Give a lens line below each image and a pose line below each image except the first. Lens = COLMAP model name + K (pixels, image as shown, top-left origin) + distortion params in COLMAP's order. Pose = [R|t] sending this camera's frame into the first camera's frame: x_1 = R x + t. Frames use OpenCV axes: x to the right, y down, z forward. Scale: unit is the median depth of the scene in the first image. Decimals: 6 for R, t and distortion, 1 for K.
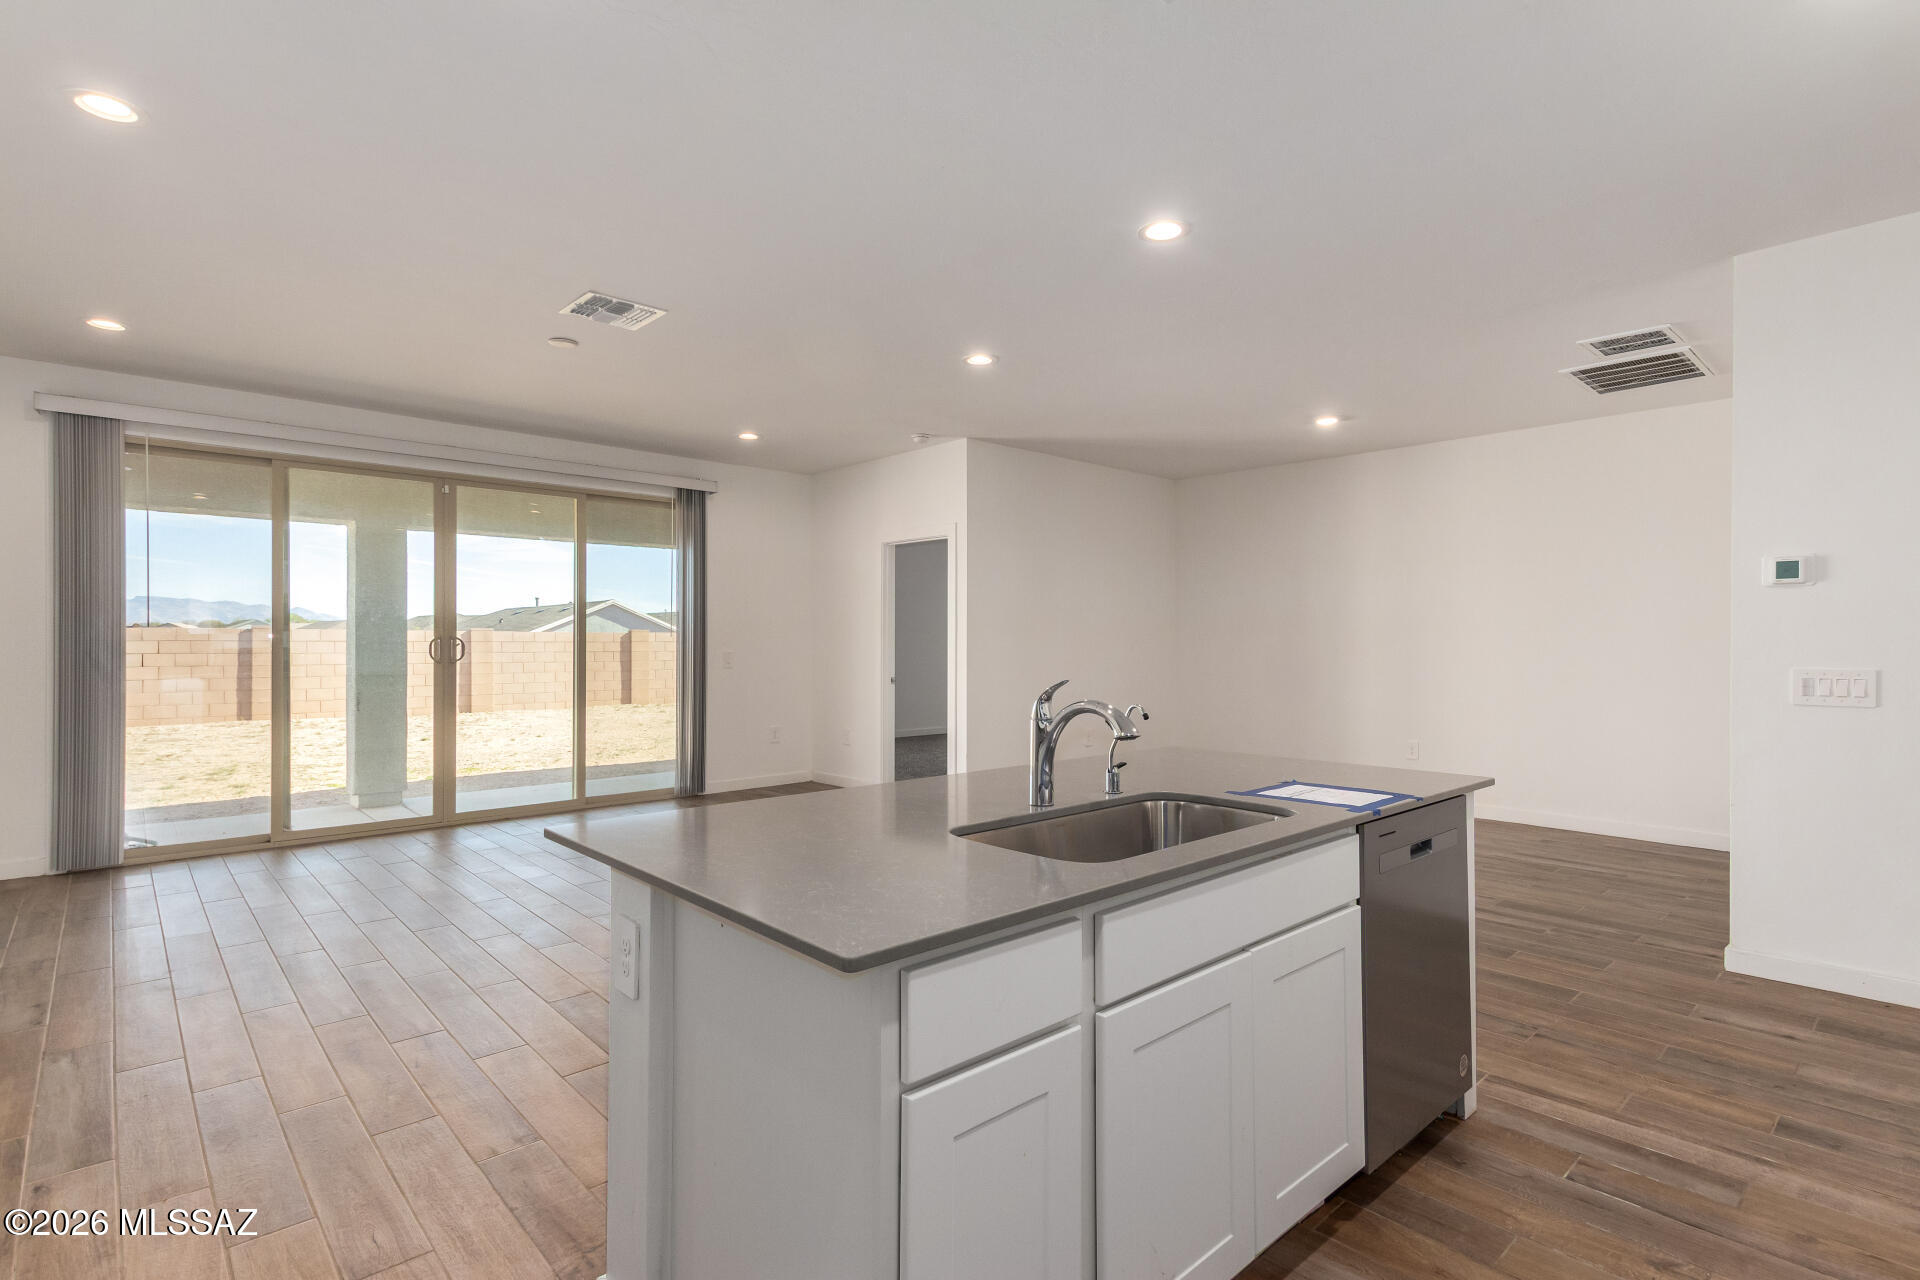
lens RADIAL K [[930.7, 0, 988.8], [0, 930.7, 644.5], [0, 0, 1]] dist [0.003163, 0.000116]
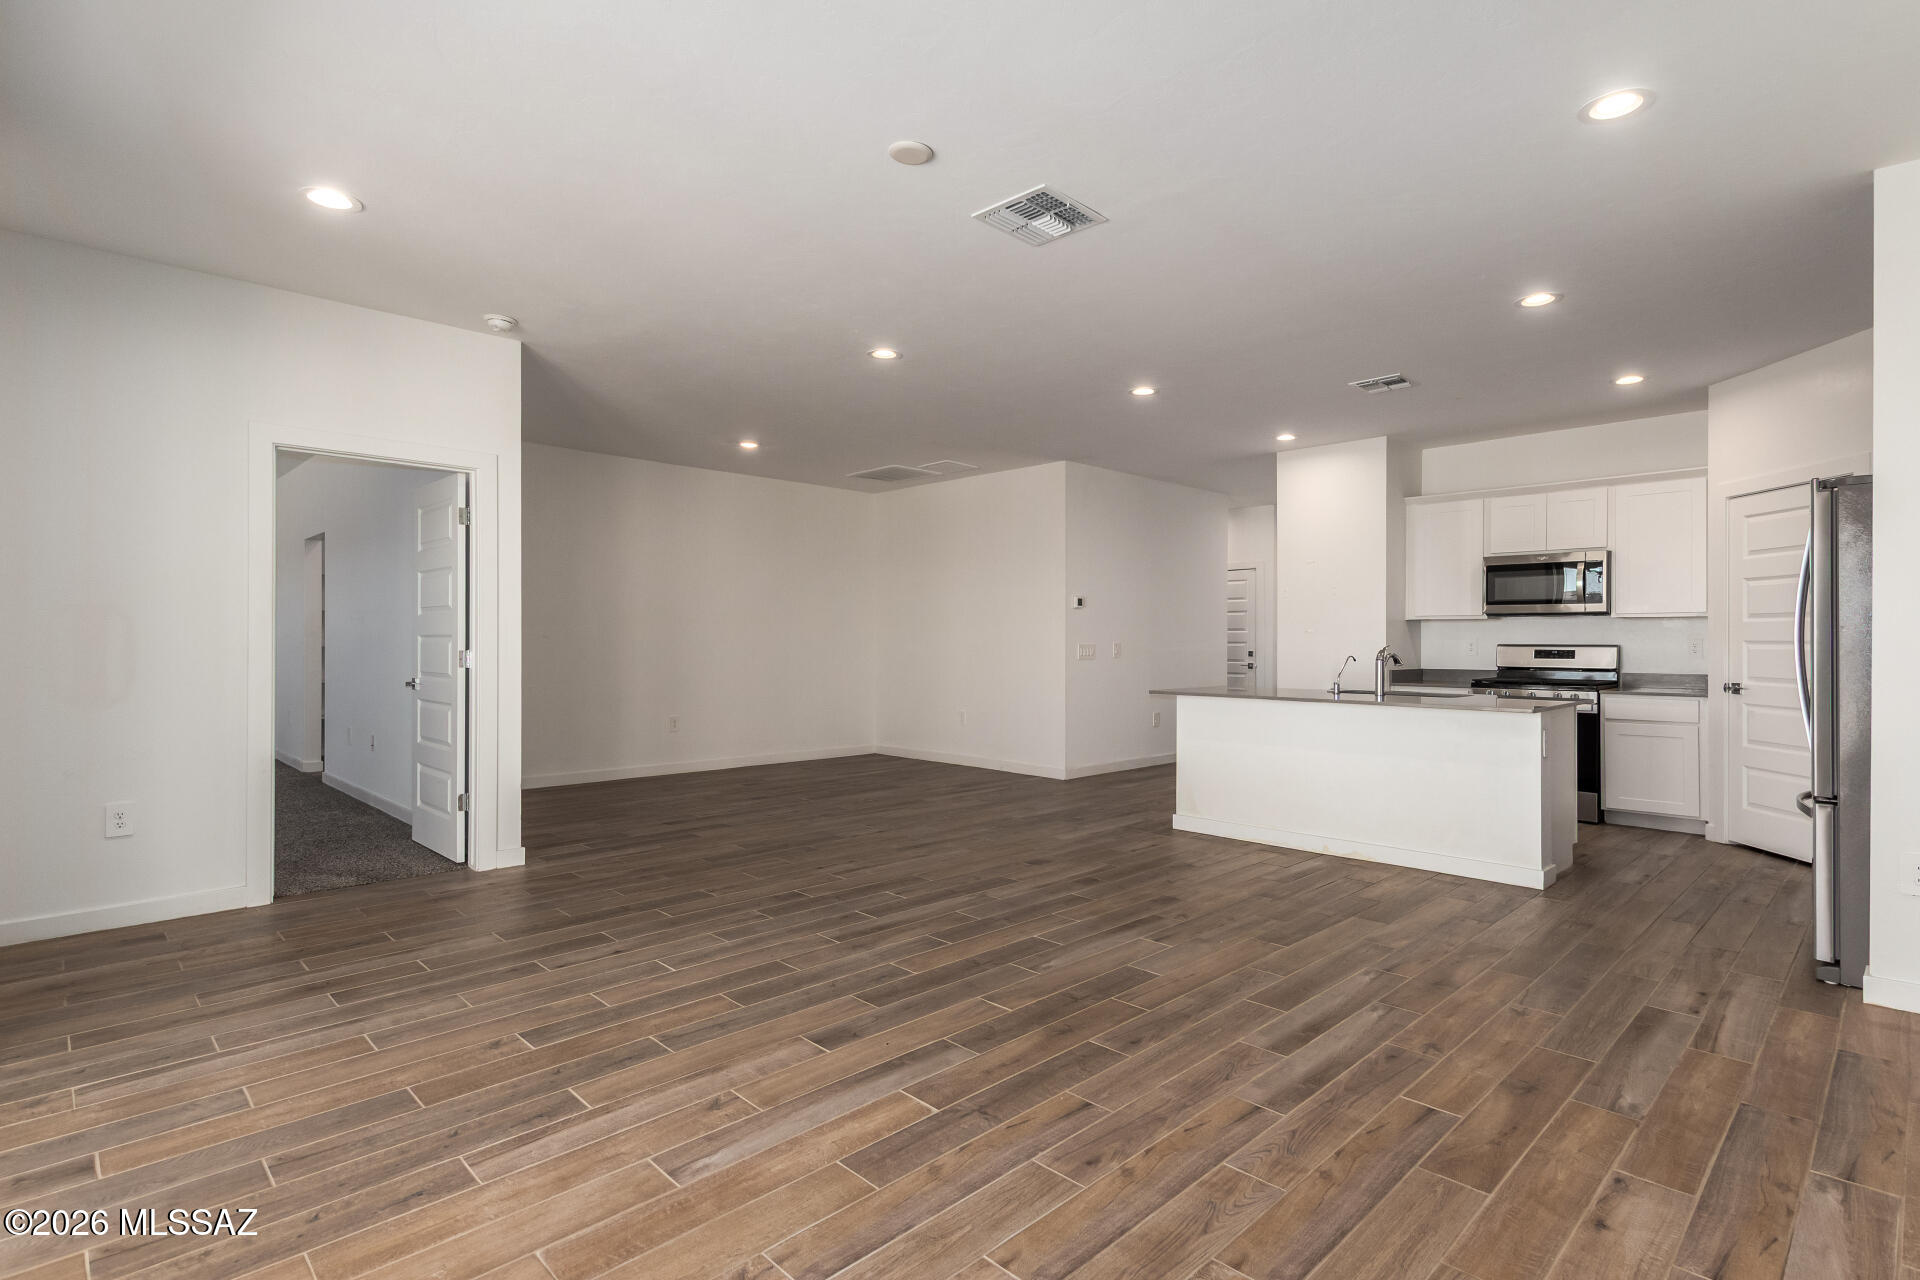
lens RADIAL K [[940.3, 0, 982.7], [0, 940.3, 637.2], [0, 0, 1]] dist [0.014724, -0.000263]
pose [[-0.031996, 0.002829, 0.999484, -1.046202], [-0.000177, 0.999996, -0.002836, 0.010593], [-0.999488, -0.000268, -0.031995, 0.918197]]
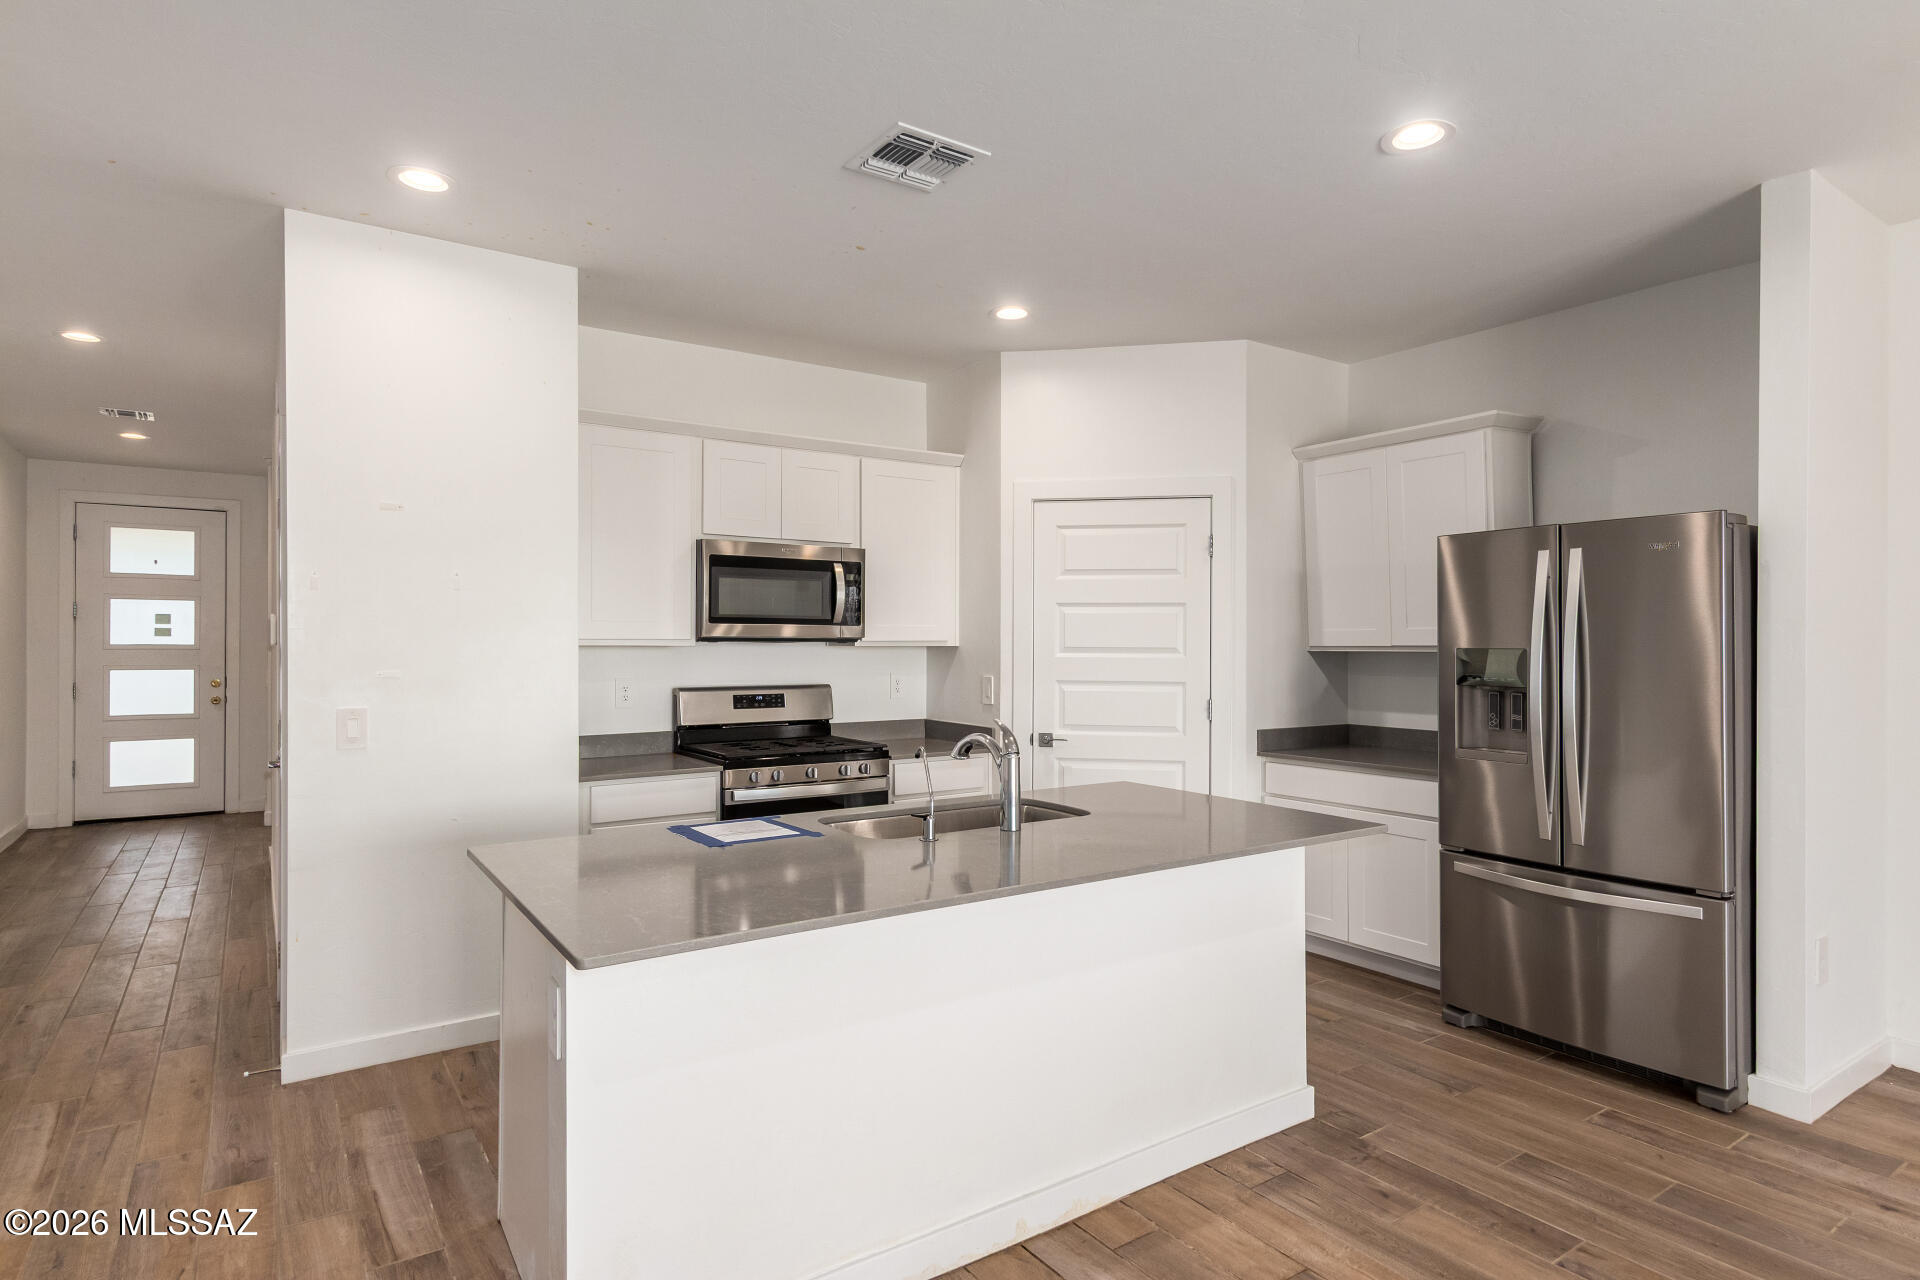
lens RADIAL K [[1030.4, 0, 999.0], [0, 1030.4, 637.7], [0, 0, 1]] dist [-0.003611, -0.001142]
pose [[-0.990151, -0.001617, 0.139993, -0.044831], [-0.001696, 0.999998, -0.000449, -0.028378], [-0.139992, -0.000682, -0.990152, 0.964745]]
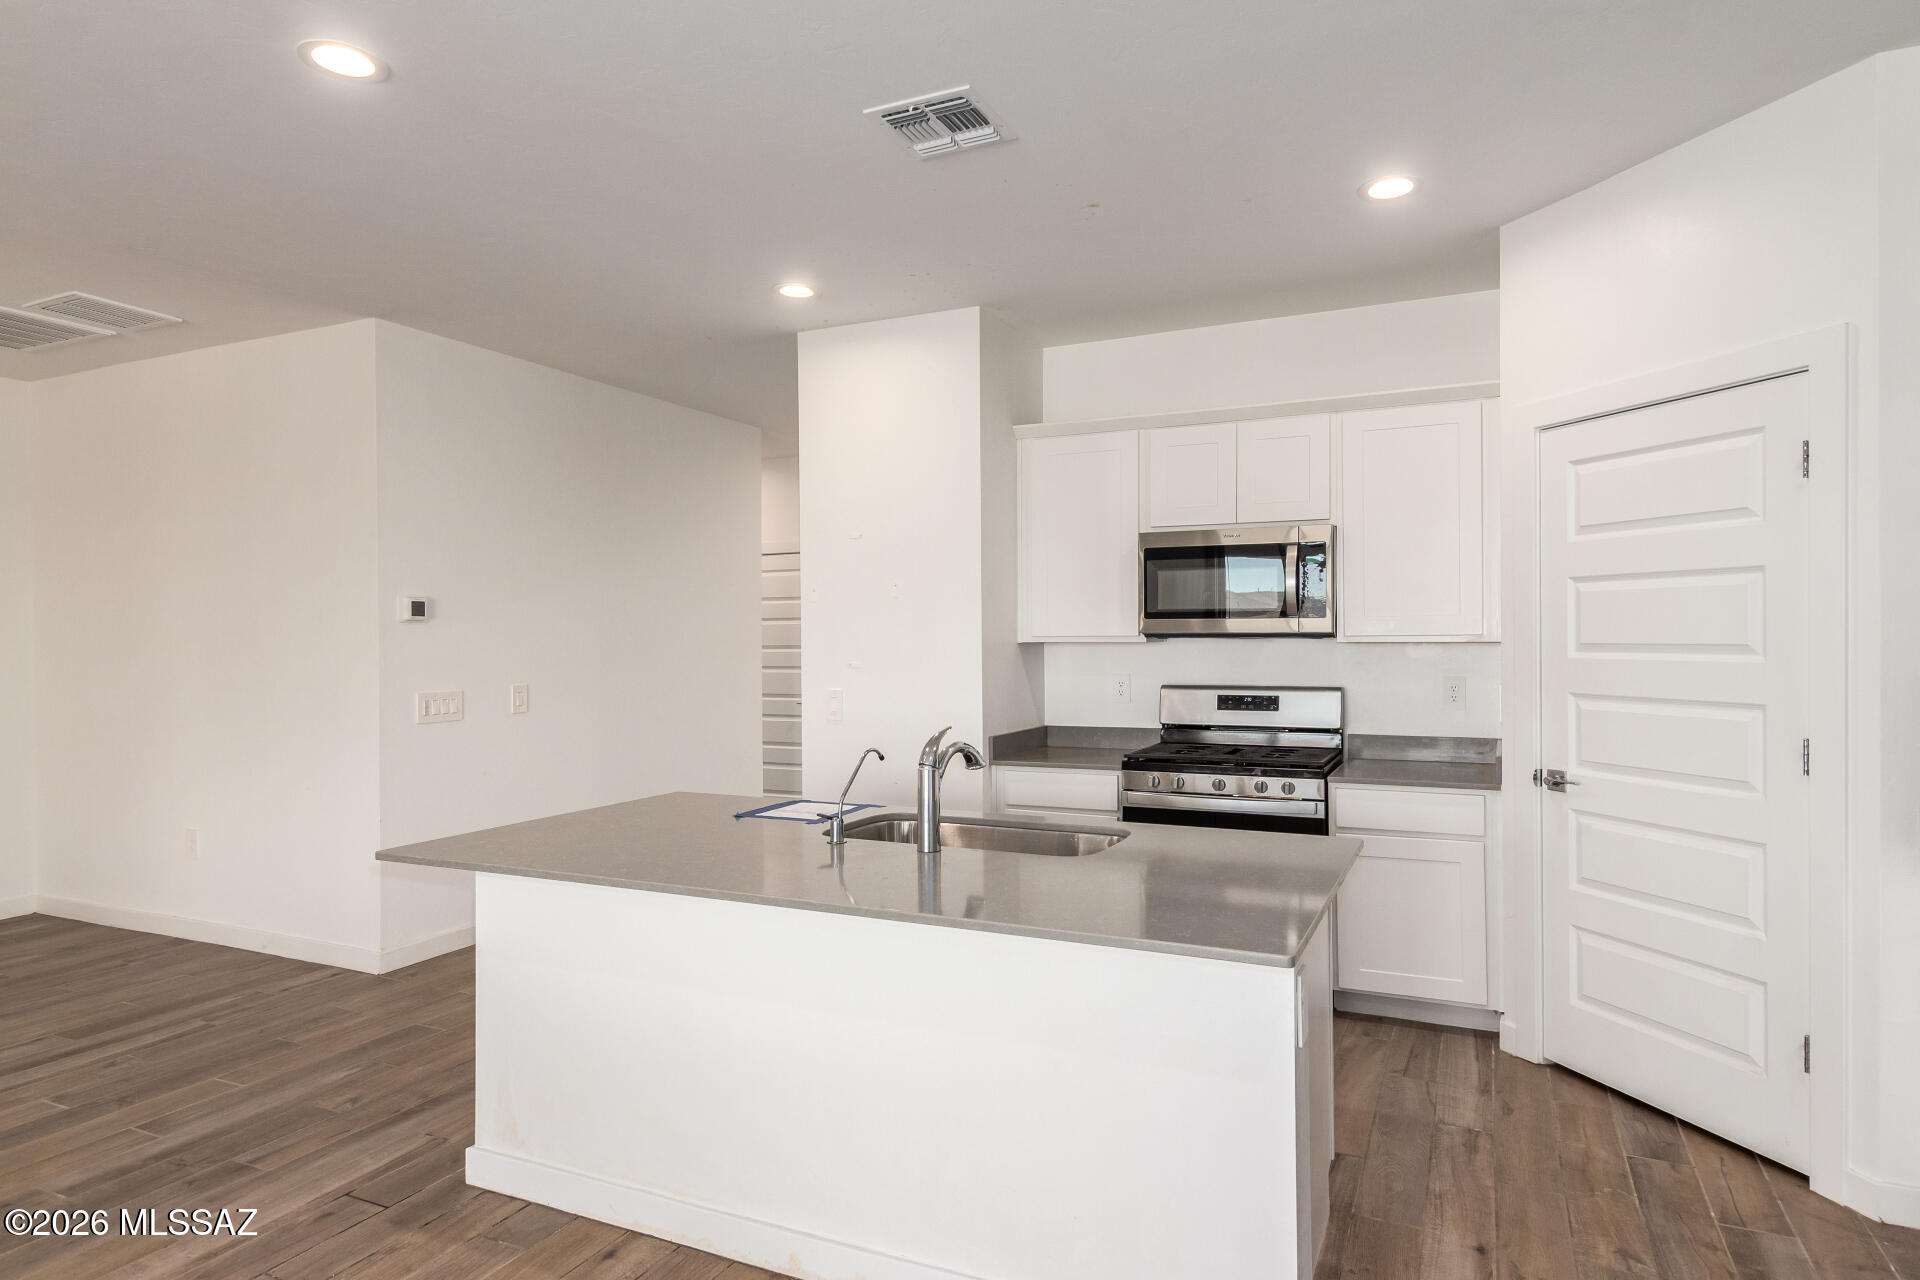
lens RADIAL K [[1067.6, 0, 980.6], [0, 1067.6, 643.8], [0, 0, 1]] dist [0.000079, 0.000463]
pose [[-0.372001, -0.003015, 0.928228, -0.449289], [0.008404, 0.999943, 0.006615, -0.027217], [-0.928194, 0.010261, -0.371954, 0.586598]]
